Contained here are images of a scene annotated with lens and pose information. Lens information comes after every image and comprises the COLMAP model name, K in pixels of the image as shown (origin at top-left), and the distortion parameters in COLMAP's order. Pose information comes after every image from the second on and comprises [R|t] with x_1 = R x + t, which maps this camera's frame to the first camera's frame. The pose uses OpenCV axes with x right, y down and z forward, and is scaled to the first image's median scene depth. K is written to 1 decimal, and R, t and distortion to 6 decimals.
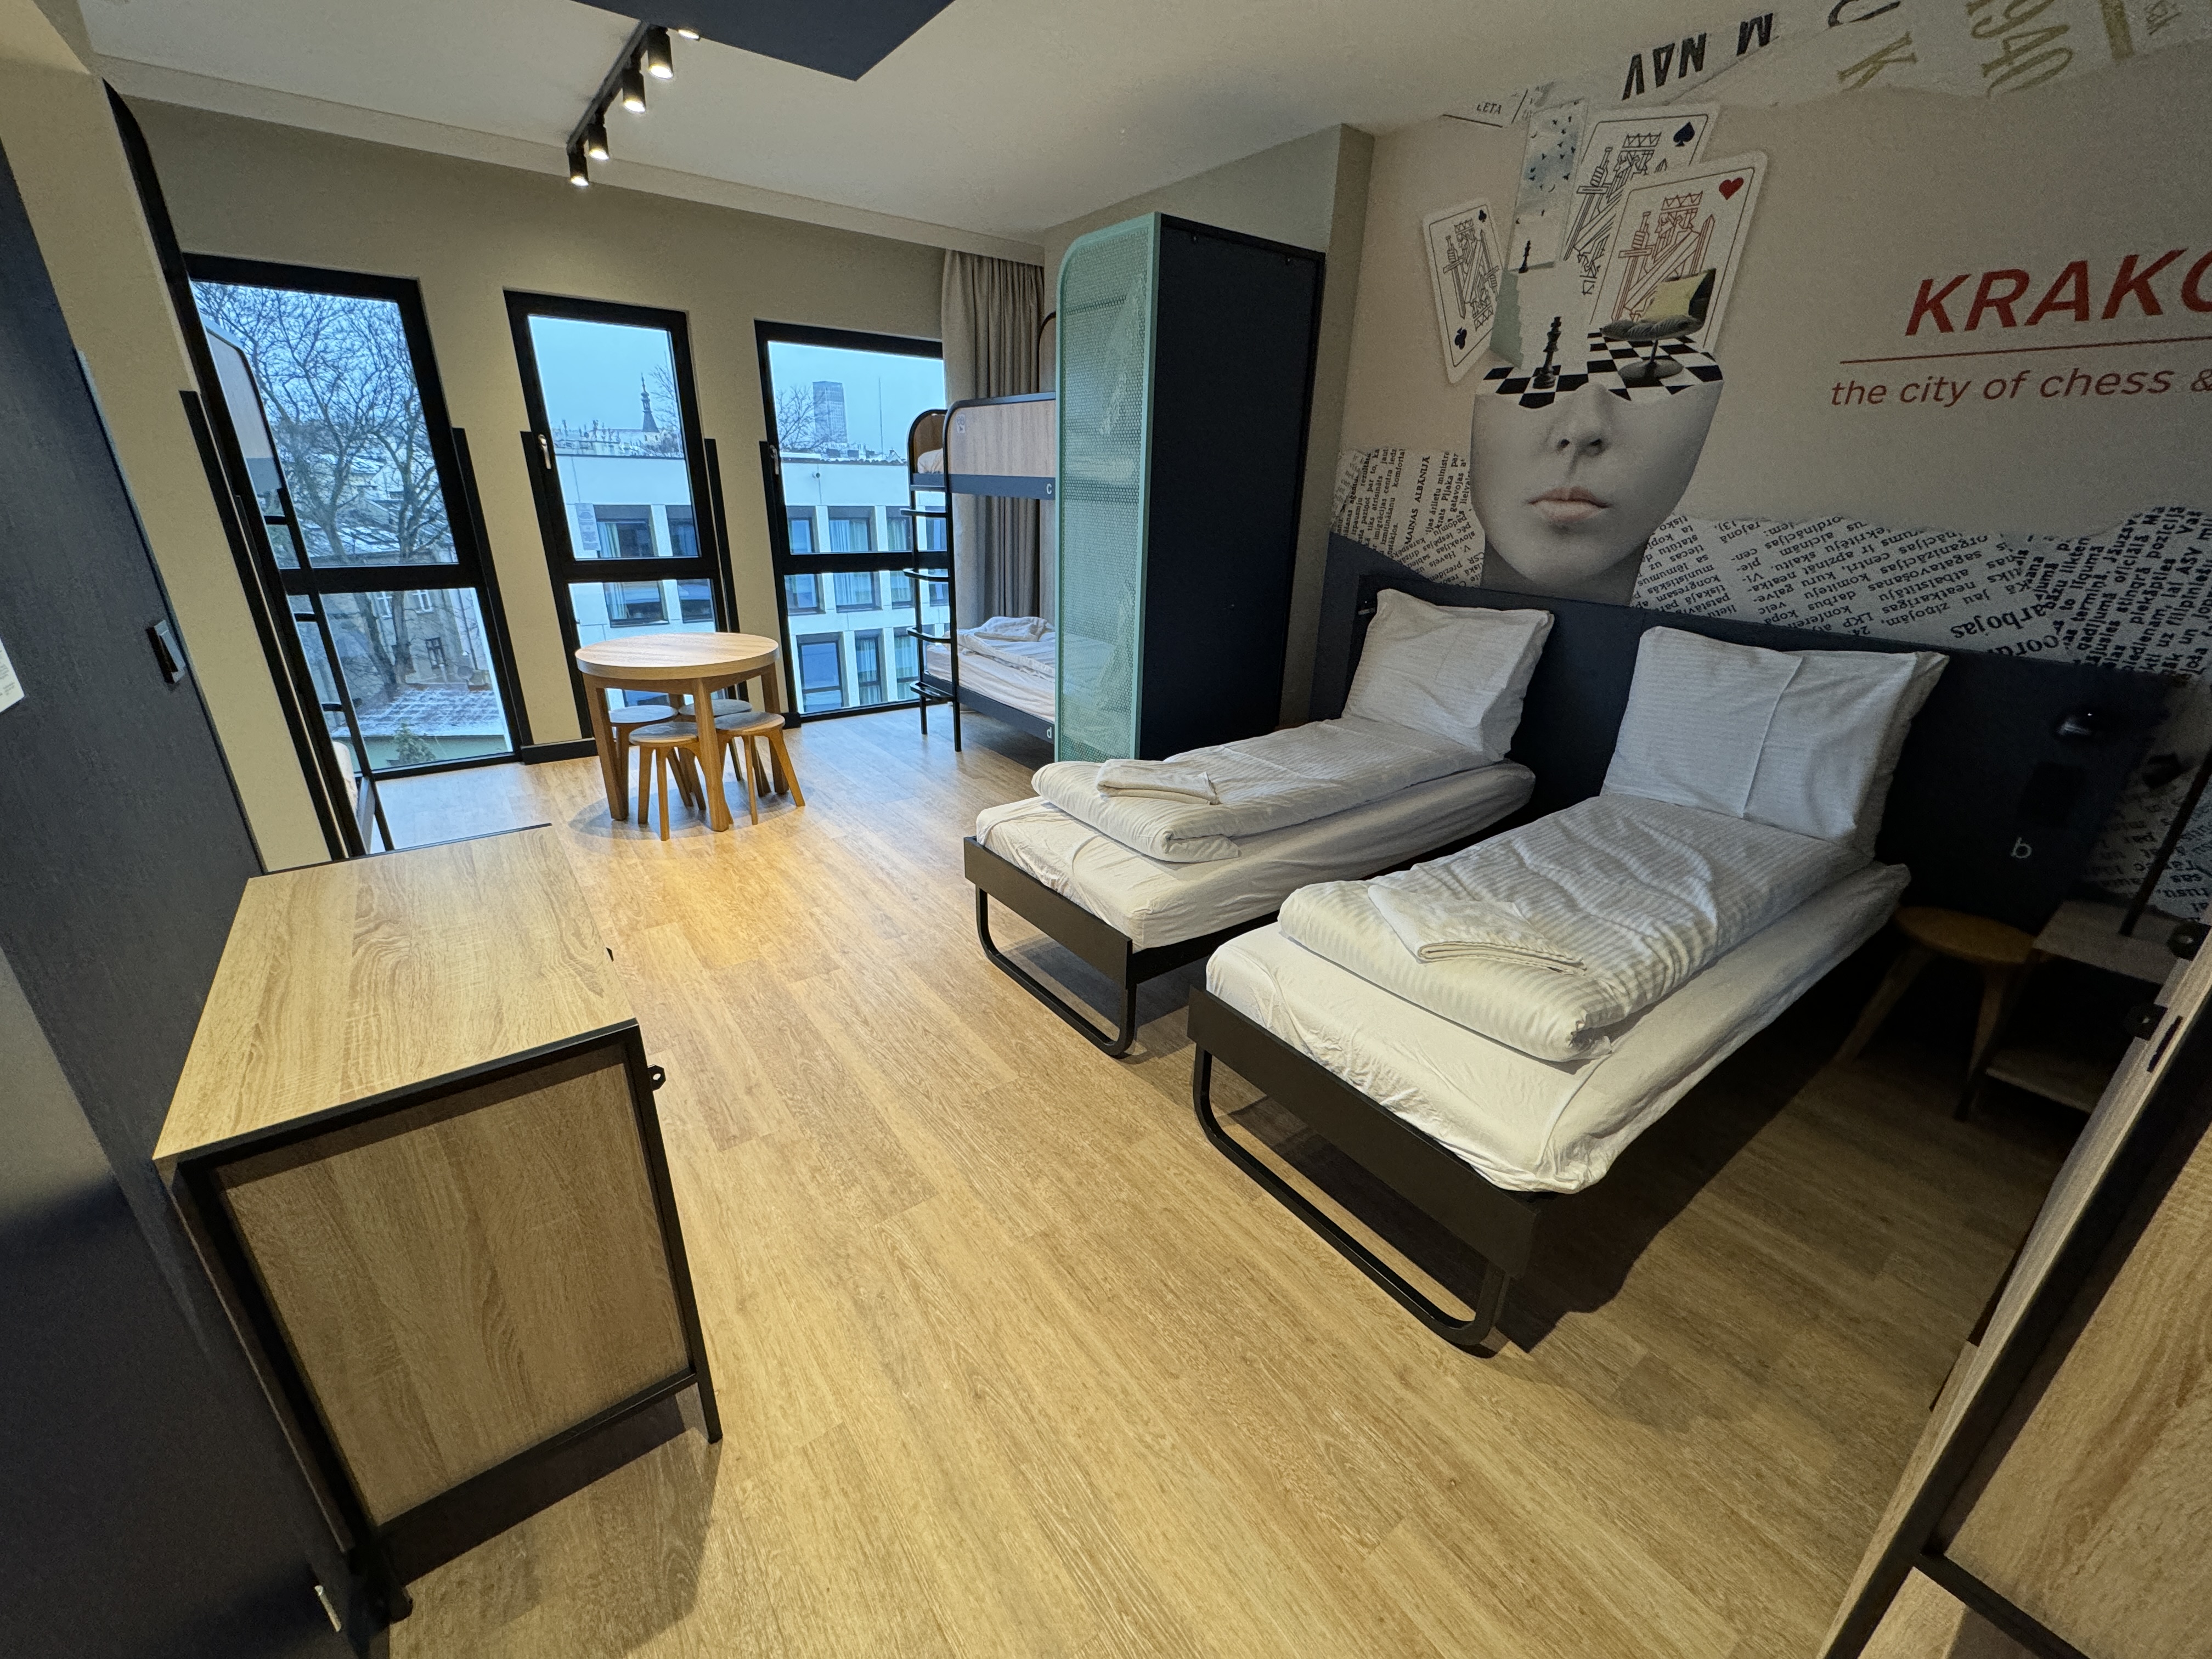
lens RADIAL K [[880.3, 0, 1109.8], [0, 880.3, 829.5], [0, 0, 1]] dist [-0.004461, -0.000307]
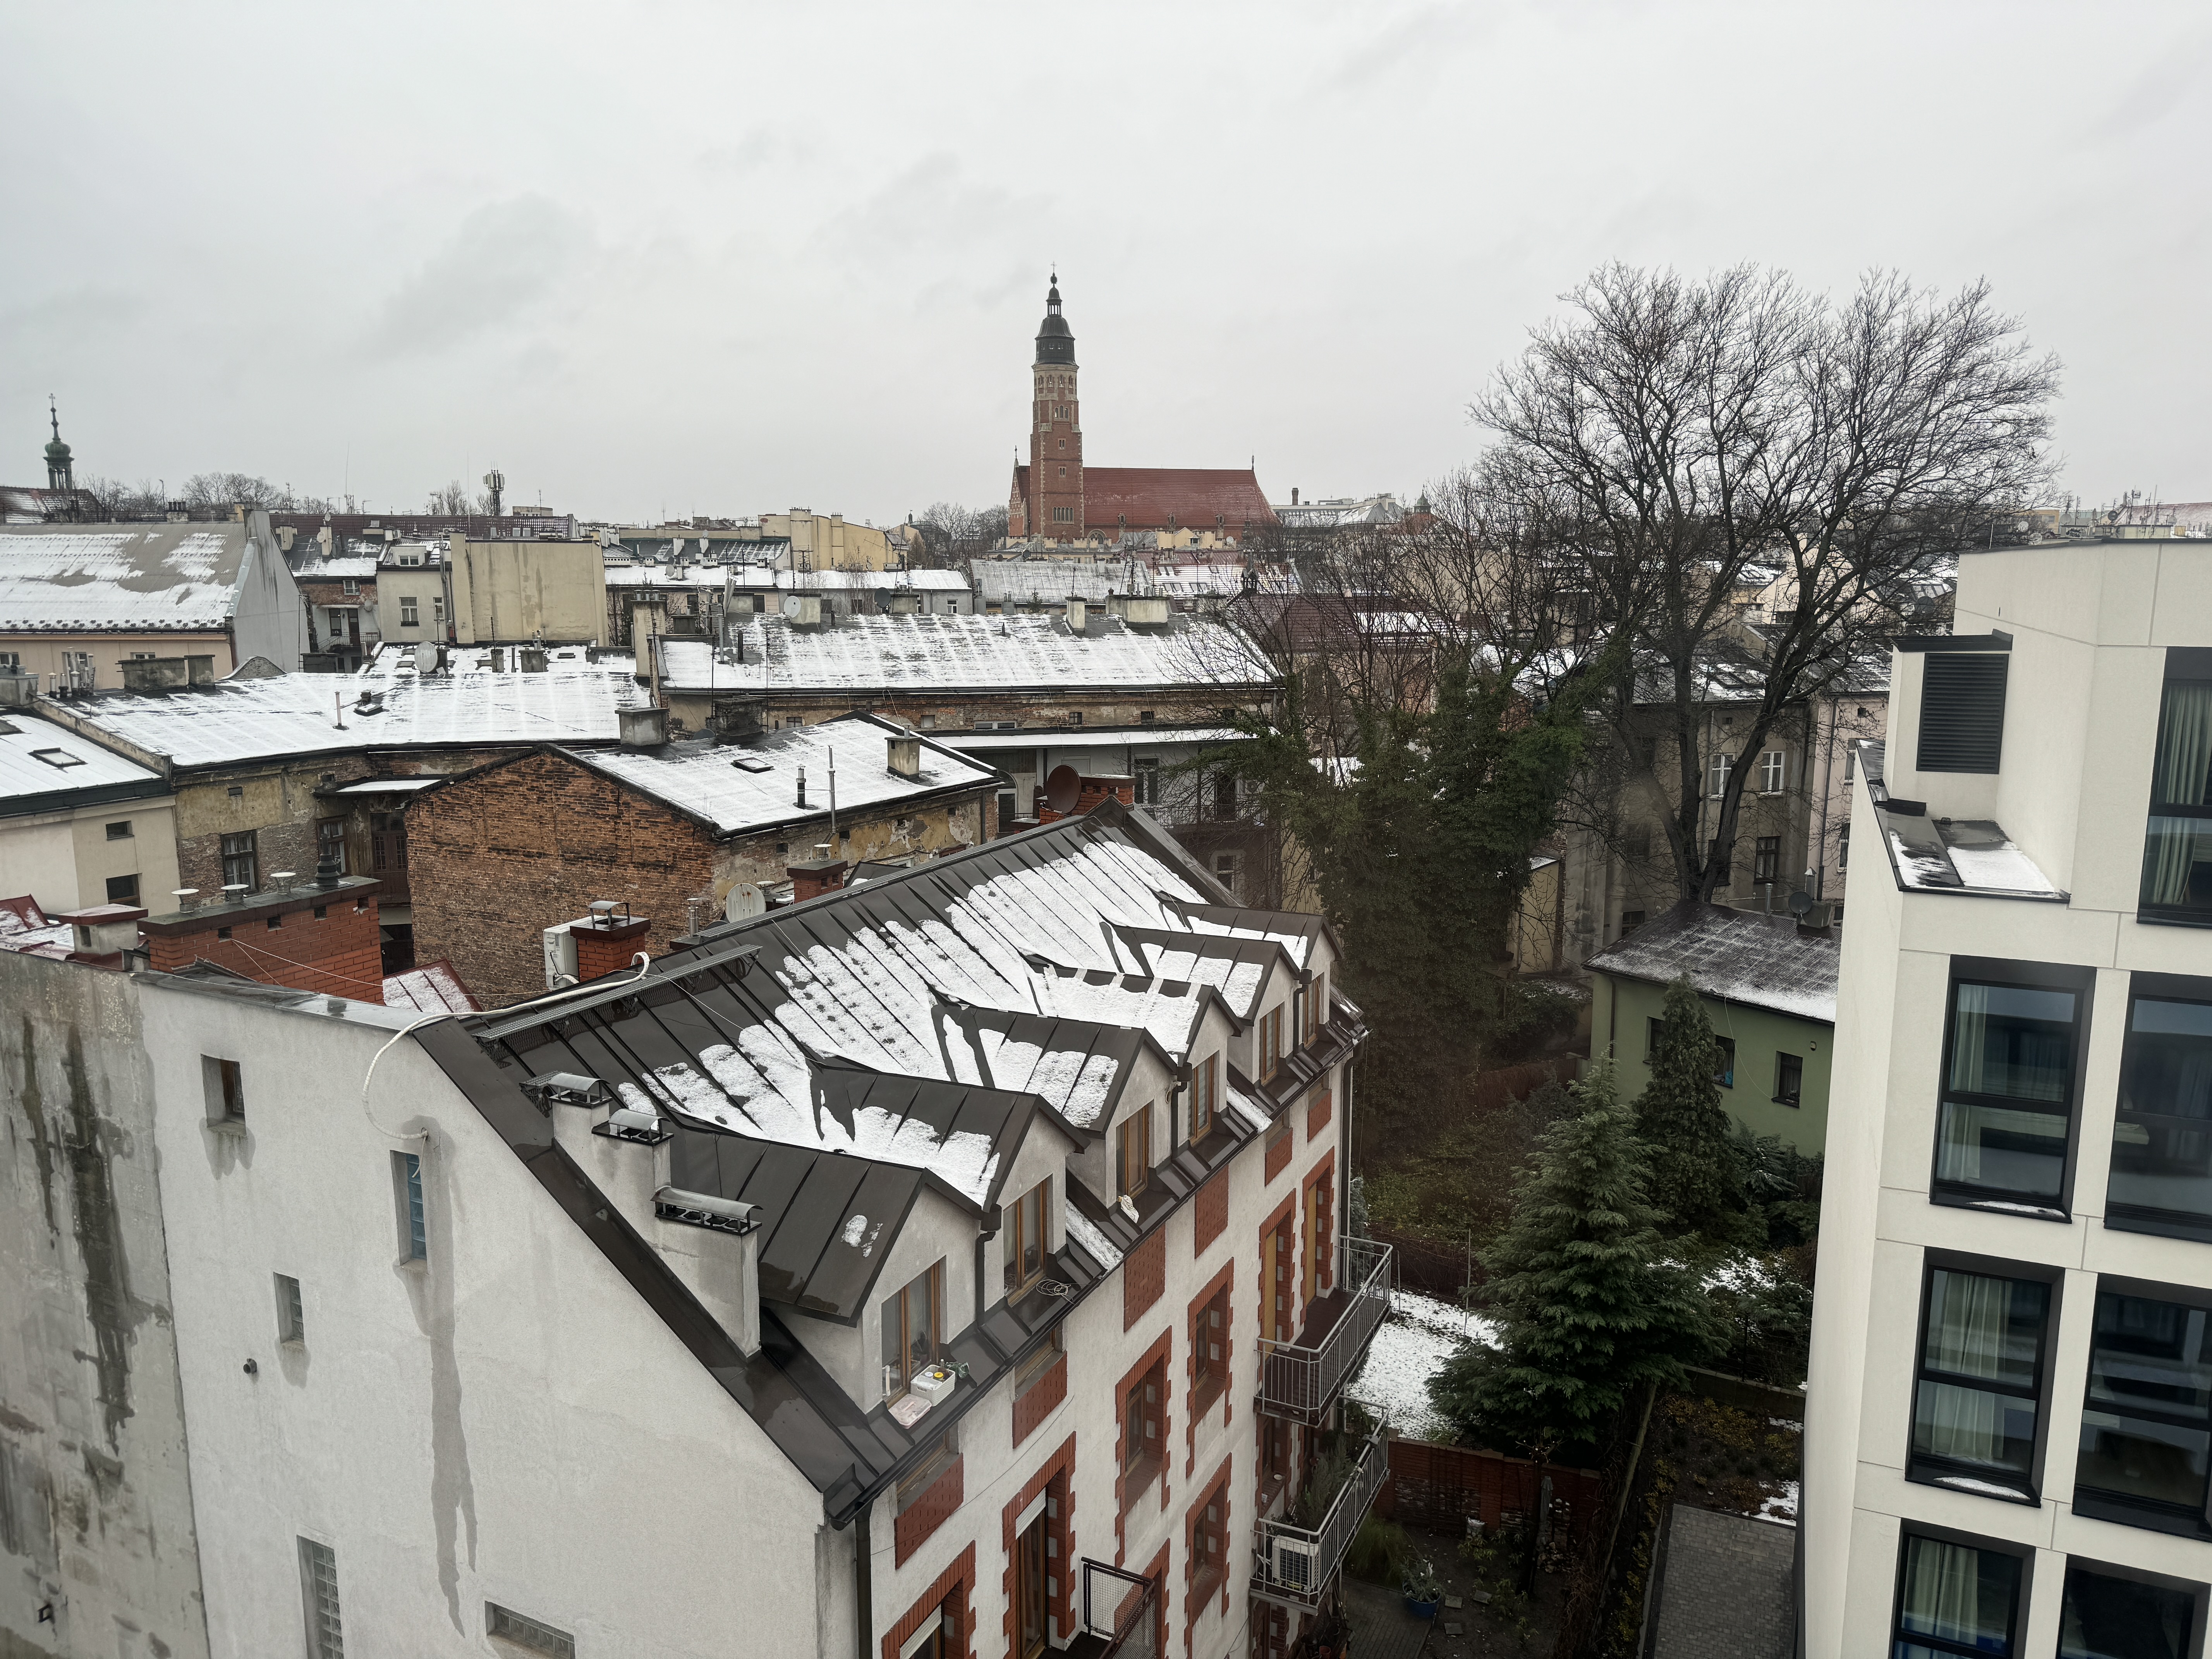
lens RADIAL K [[1563.2, 0, 1099.8], [0, 1563.2, 830.9], [0, 0, 1]] dist [0.038208, -0.051287]
pose [[0.490848, 0.115496, -0.863556, -0.590841], [-0.307340, 0.950410, -0.047580, -0.295800], [0.815237, 0.288760, 0.502003, 0.728945]]
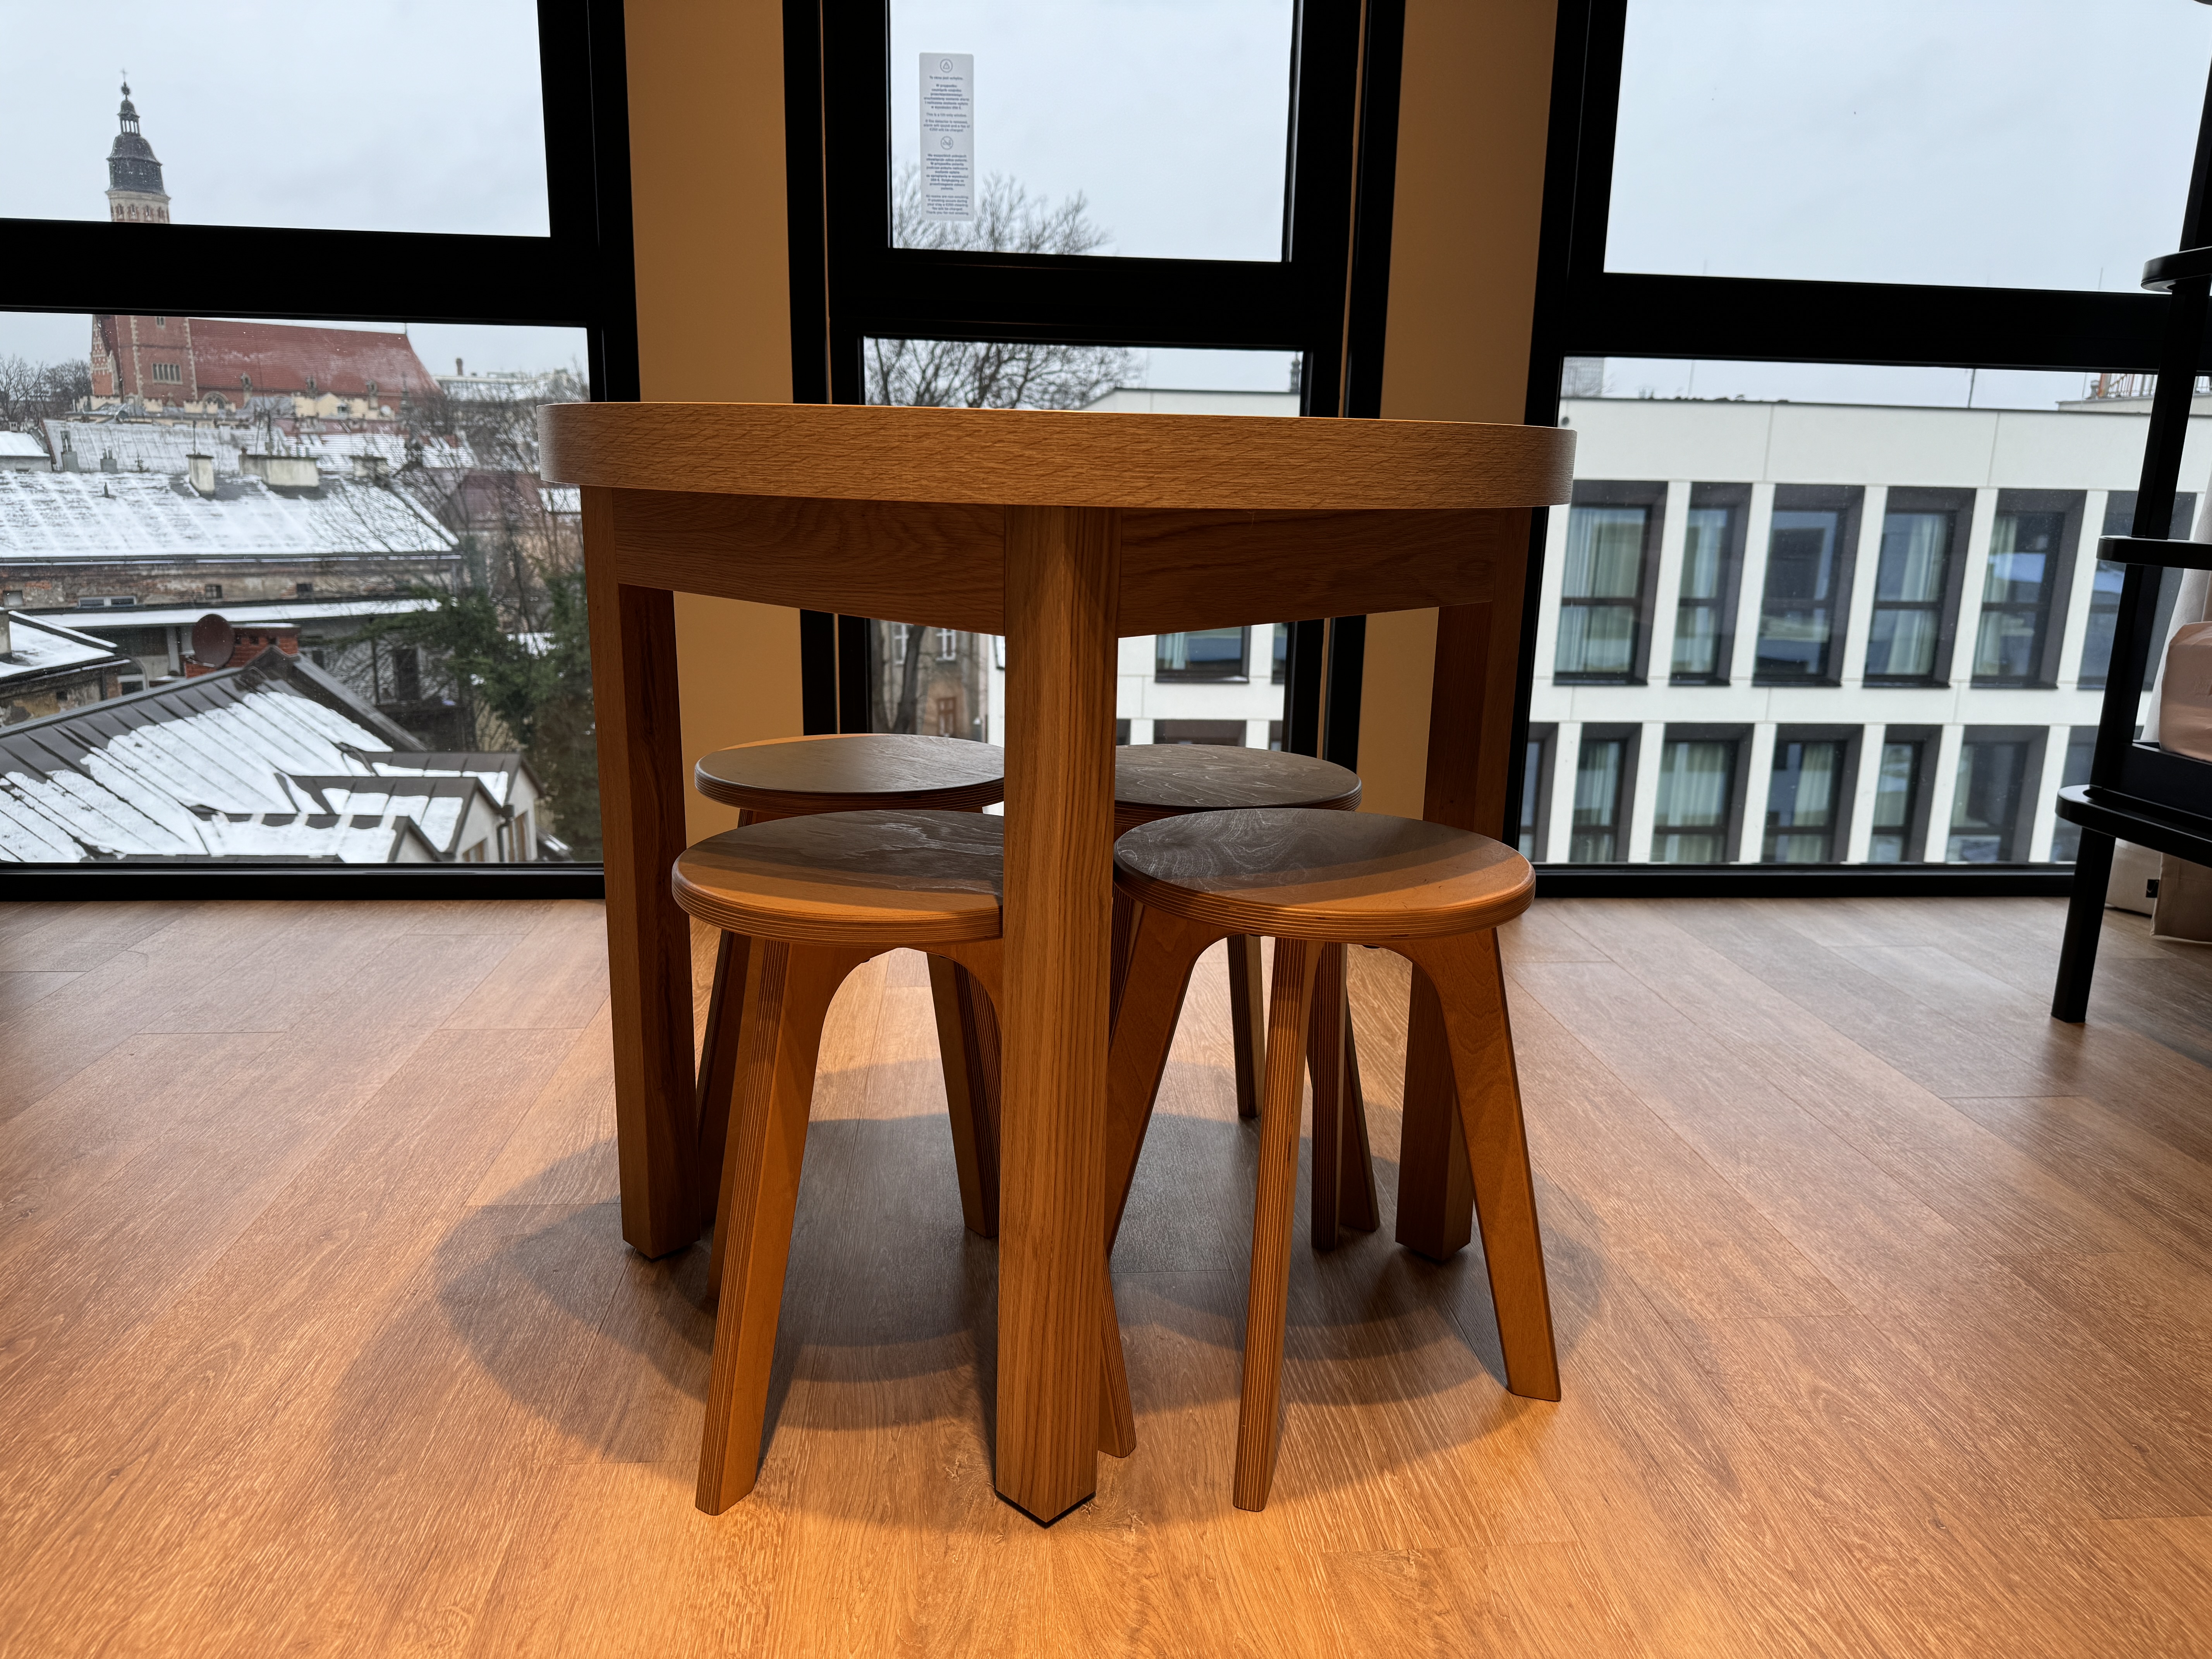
lens RADIAL K [[1563.2, 0, 1119.2], [0, 1563.2, 847.9], [0, 0, 1]] dist [0.038208, -0.051287]
pose [[0.851062, 0.118736, -0.511463, -0.216755], [-0.197046, 0.975126, -0.101504, -0.064048], [0.486689, 0.187167, 0.853289, 0.537897]]
